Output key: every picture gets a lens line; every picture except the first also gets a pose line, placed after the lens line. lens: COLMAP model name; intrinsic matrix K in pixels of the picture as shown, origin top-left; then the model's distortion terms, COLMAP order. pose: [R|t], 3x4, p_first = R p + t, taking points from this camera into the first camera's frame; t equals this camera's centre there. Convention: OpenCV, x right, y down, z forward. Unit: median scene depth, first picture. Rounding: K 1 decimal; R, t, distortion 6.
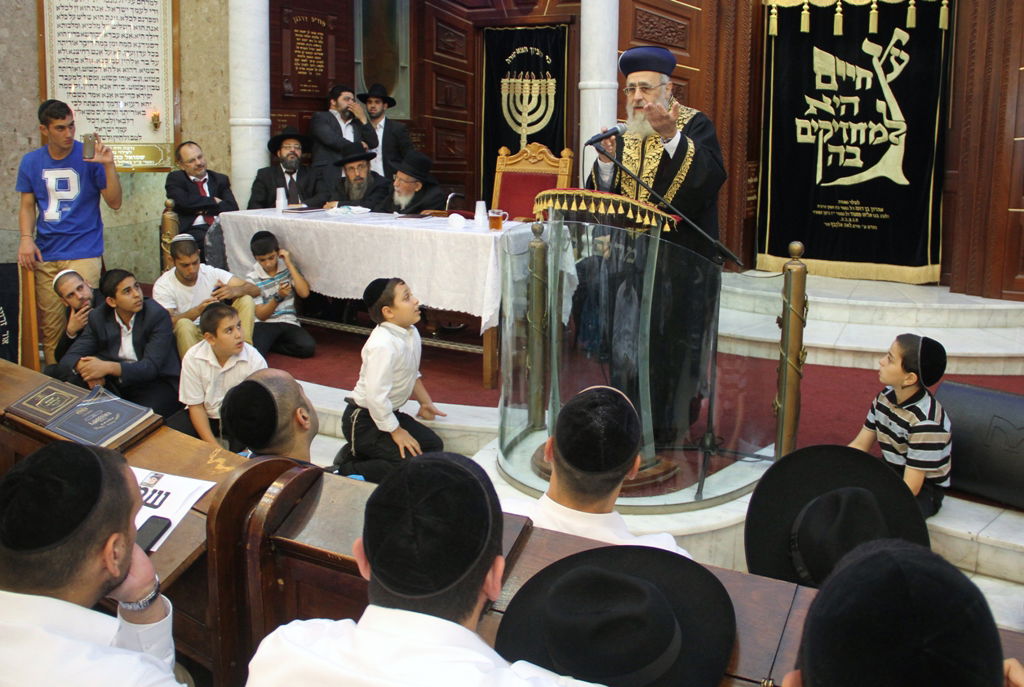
lens RADIAL K [[976.8, 0, 526.8], [0, 976.8, 311.1], [0, 0, 1]] dist [-0.128567, 0.000000]
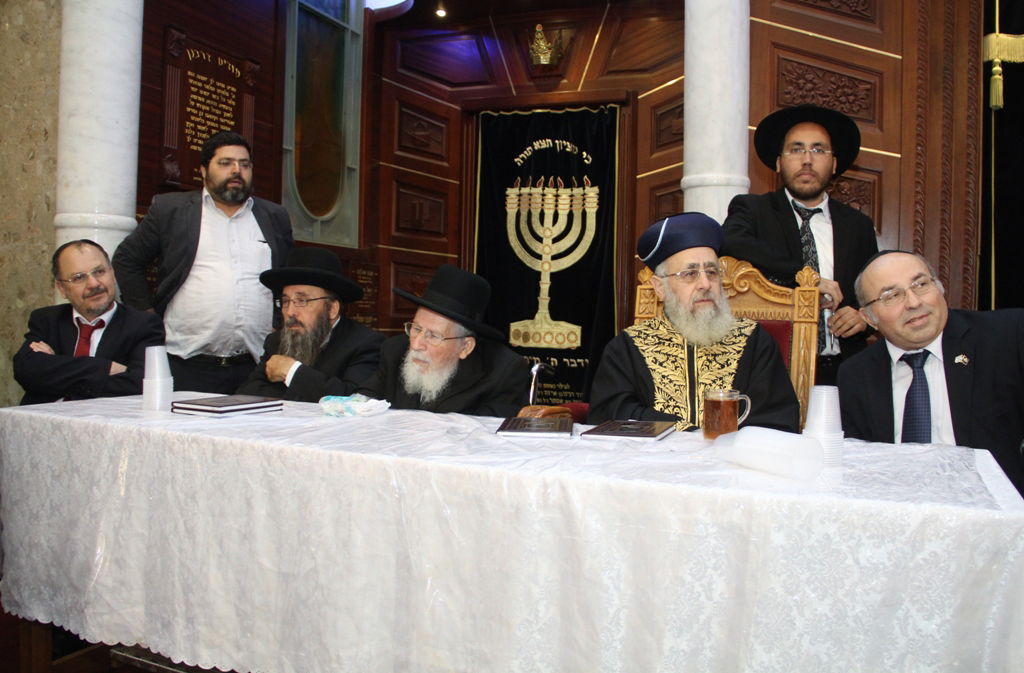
lens RADIAL K [[870.1, 0, 519.3], [0, 870.1, 338.8], [0, 0, 1]] dist [-0.170930, 0.126542]
pose [[0.985258, 0.002625, 0.171054, -0.142546], [0.022616, 0.989108, -0.145441, -0.065751], [-0.169572, 0.147166, 0.974468, 0.540869]]
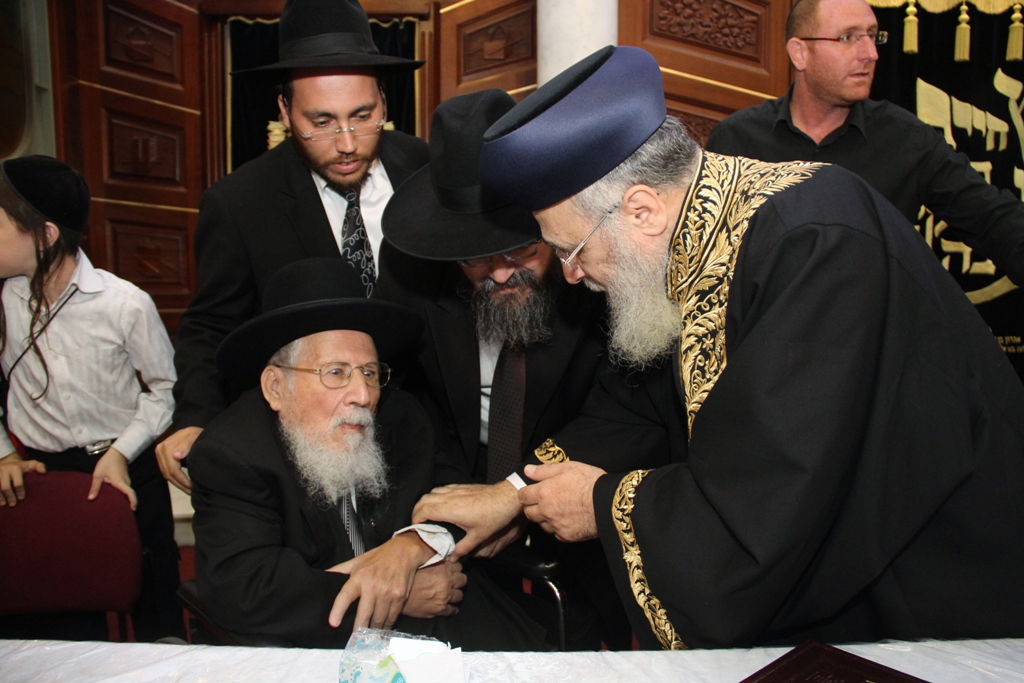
lens RADIAL K [[870.1, 0, 530.4], [0, 870.1, 351.2], [0, 0, 1]] dist [-0.170930, 0.126542]
pose [[0.825547, -0.083577, 0.558110, -0.204675], [0.111977, 0.993568, -0.016849, -0.121157], [-0.553112, 0.076405, 0.829596, 0.695771]]
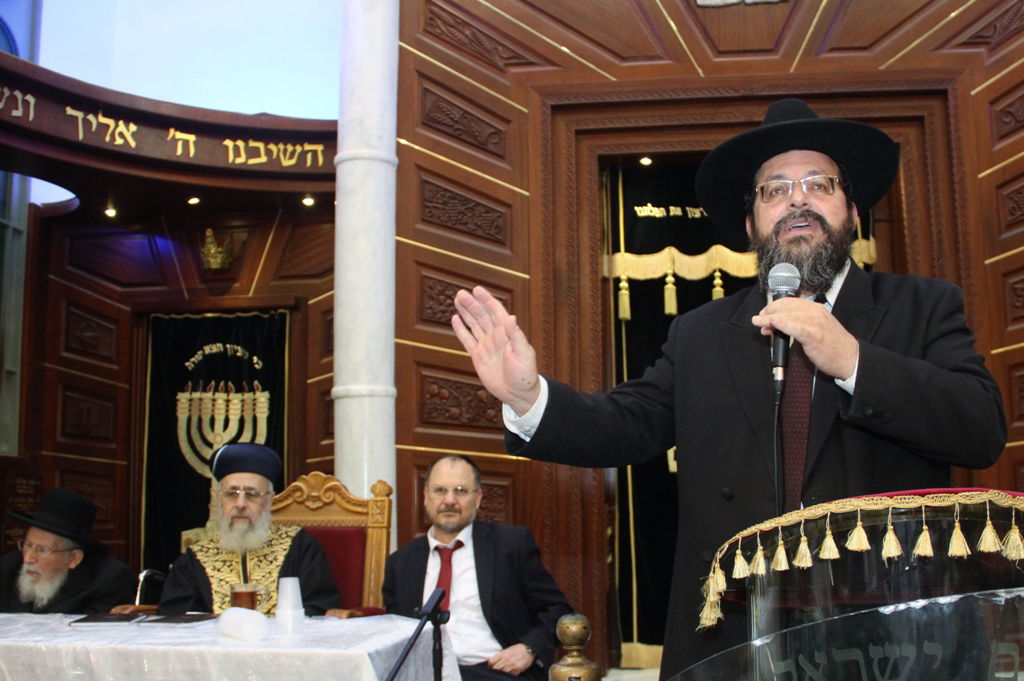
lens RADIAL K [[1069.3, 0, 571.5], [0, 1069.3, 386.6], [0, 0, 1]] dist [-0.125869, 0.000000]
pose [[0.905254, 0.019588, 0.424419, -0.102676], [0.104705, 0.957842, -0.267534, -0.038805], [-0.411767, 0.286625, 0.865040, 0.359444]]
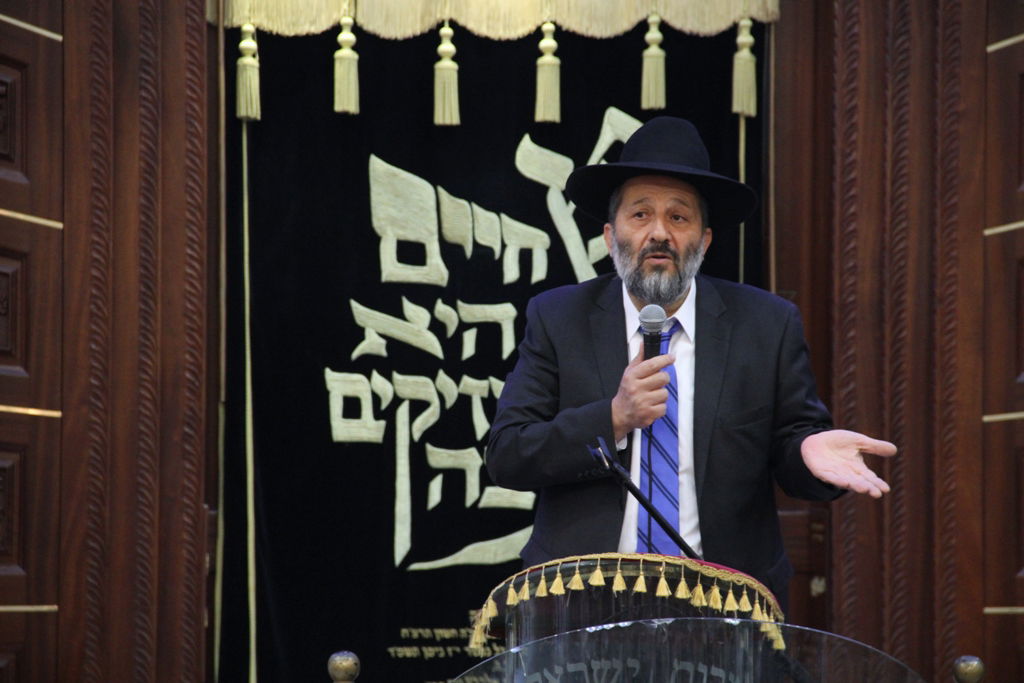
lens RADIAL K [[5842.7, 0, 514.4], [0, 5842.7, 340.1], [0, 0, 1]] dist [2.064212, 0.000000]
pose [[0.817238, -0.003764, 0.576288, -0.821797], [0.109113, 0.982902, -0.148314, 0.094335], [-0.565877, 0.184089, 0.803676, -0.650246]]
